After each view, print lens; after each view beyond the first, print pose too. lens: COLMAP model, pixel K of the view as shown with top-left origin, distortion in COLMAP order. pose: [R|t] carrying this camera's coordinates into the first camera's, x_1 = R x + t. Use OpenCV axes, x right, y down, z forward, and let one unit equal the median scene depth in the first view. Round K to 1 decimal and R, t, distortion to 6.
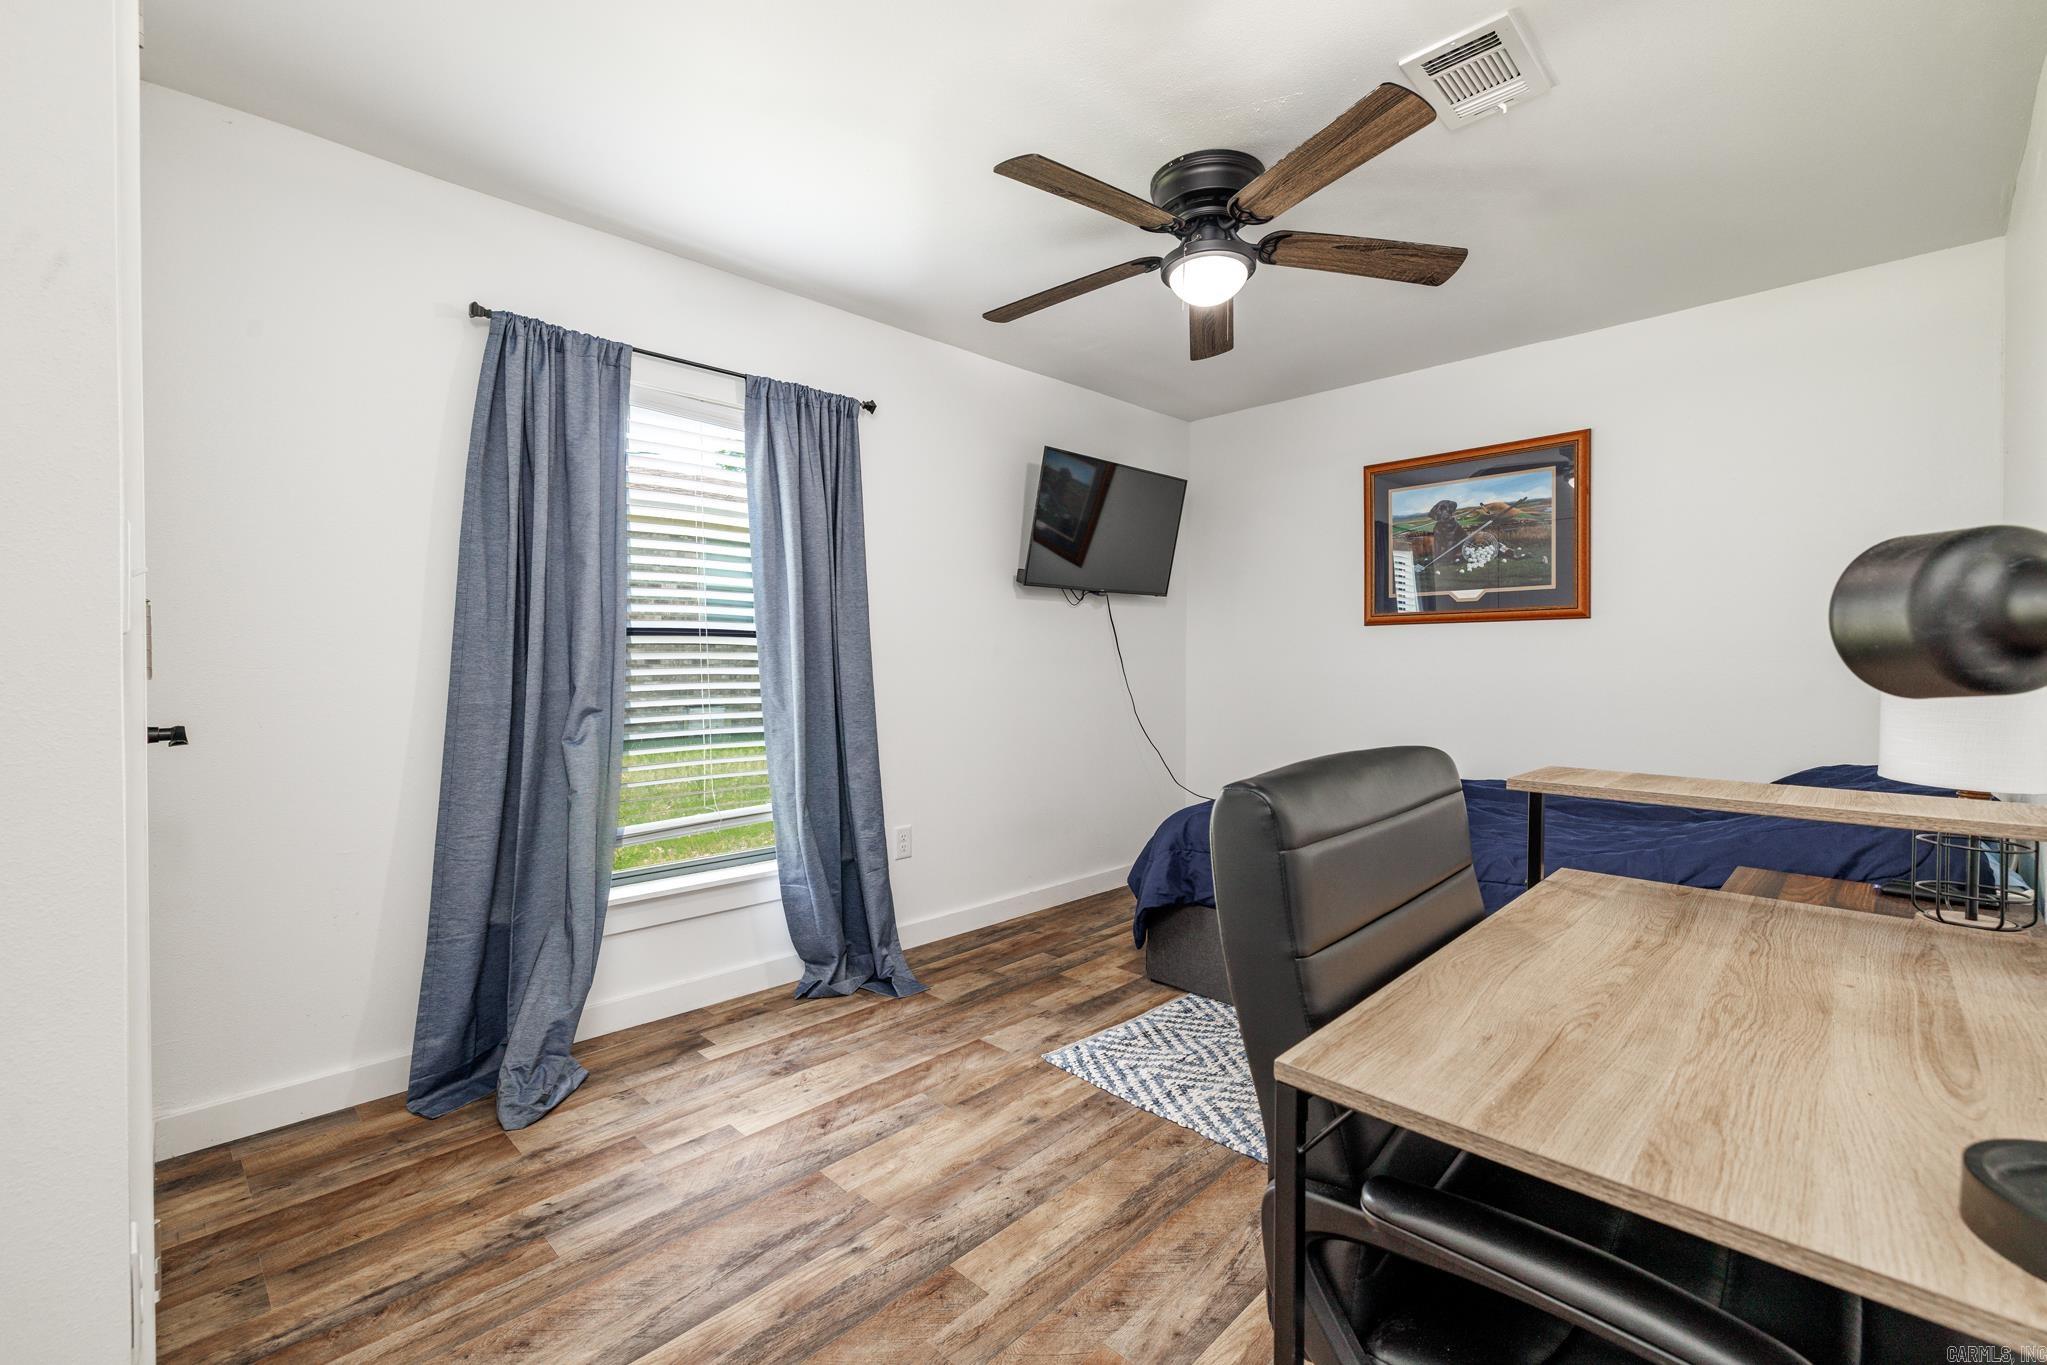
lens RADIAL K [[867.6, 0, 1025.7], [0, 867.6, 673.8], [0, 0, 1]] dist [-0.000169, 0.001022]
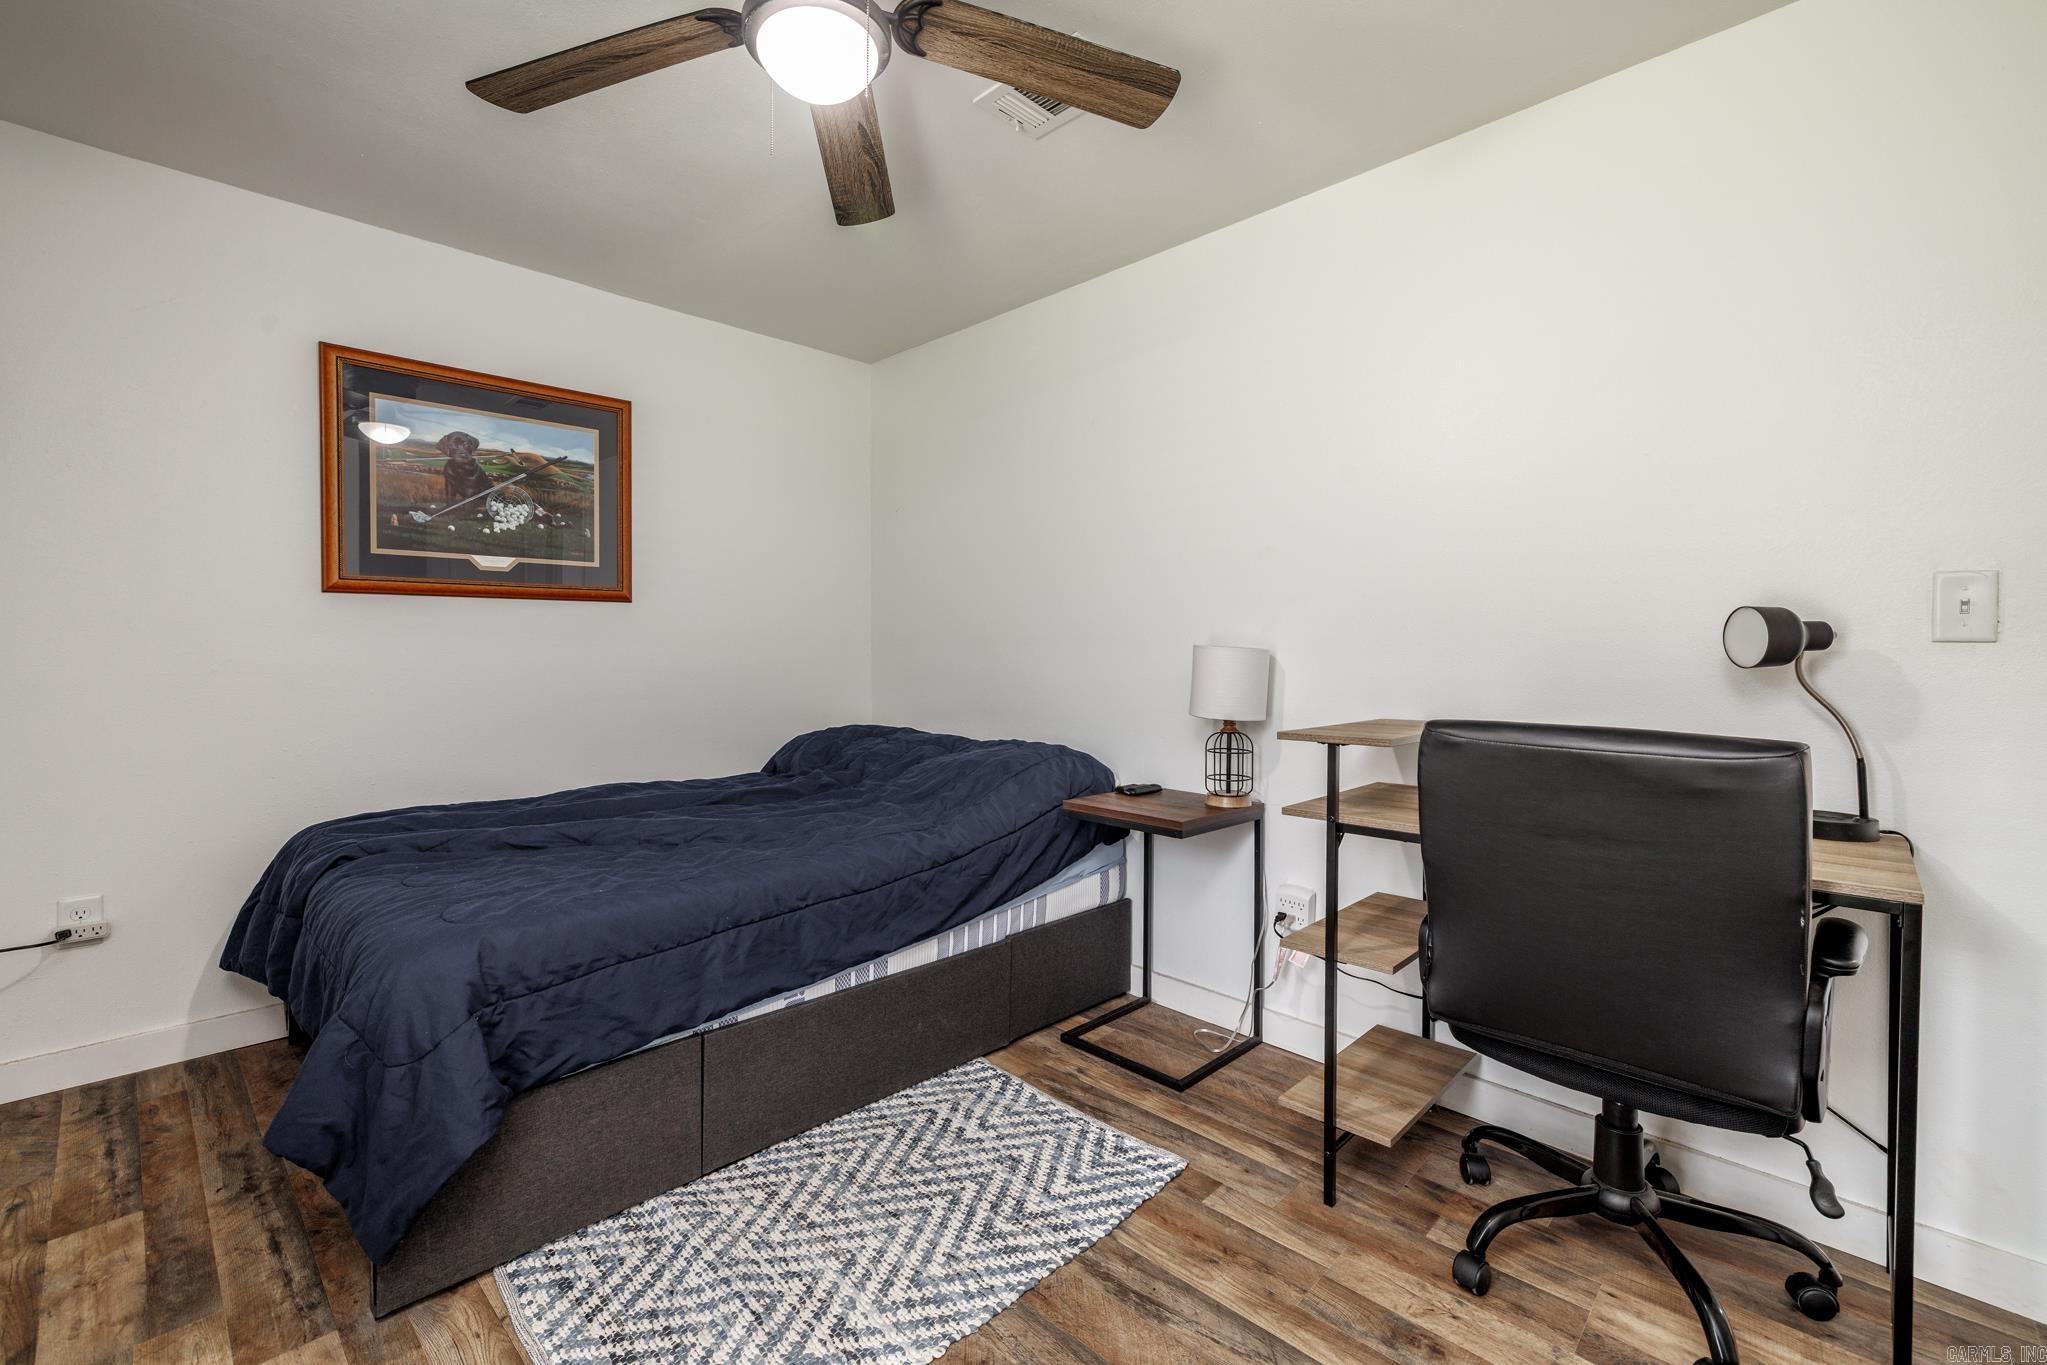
lens RADIAL K [[867.6, 0, 1023.6], [0, 867.6, 662.1], [0, 0, 1]] dist [-0.000169, 0.001022]
pose [[0.005524, -0.018118, 0.999821, -0.283958], [0.010190, 0.999785, 0.018061, -0.011991], [-0.999933, 0.010088, 0.005707, 0.556359]]
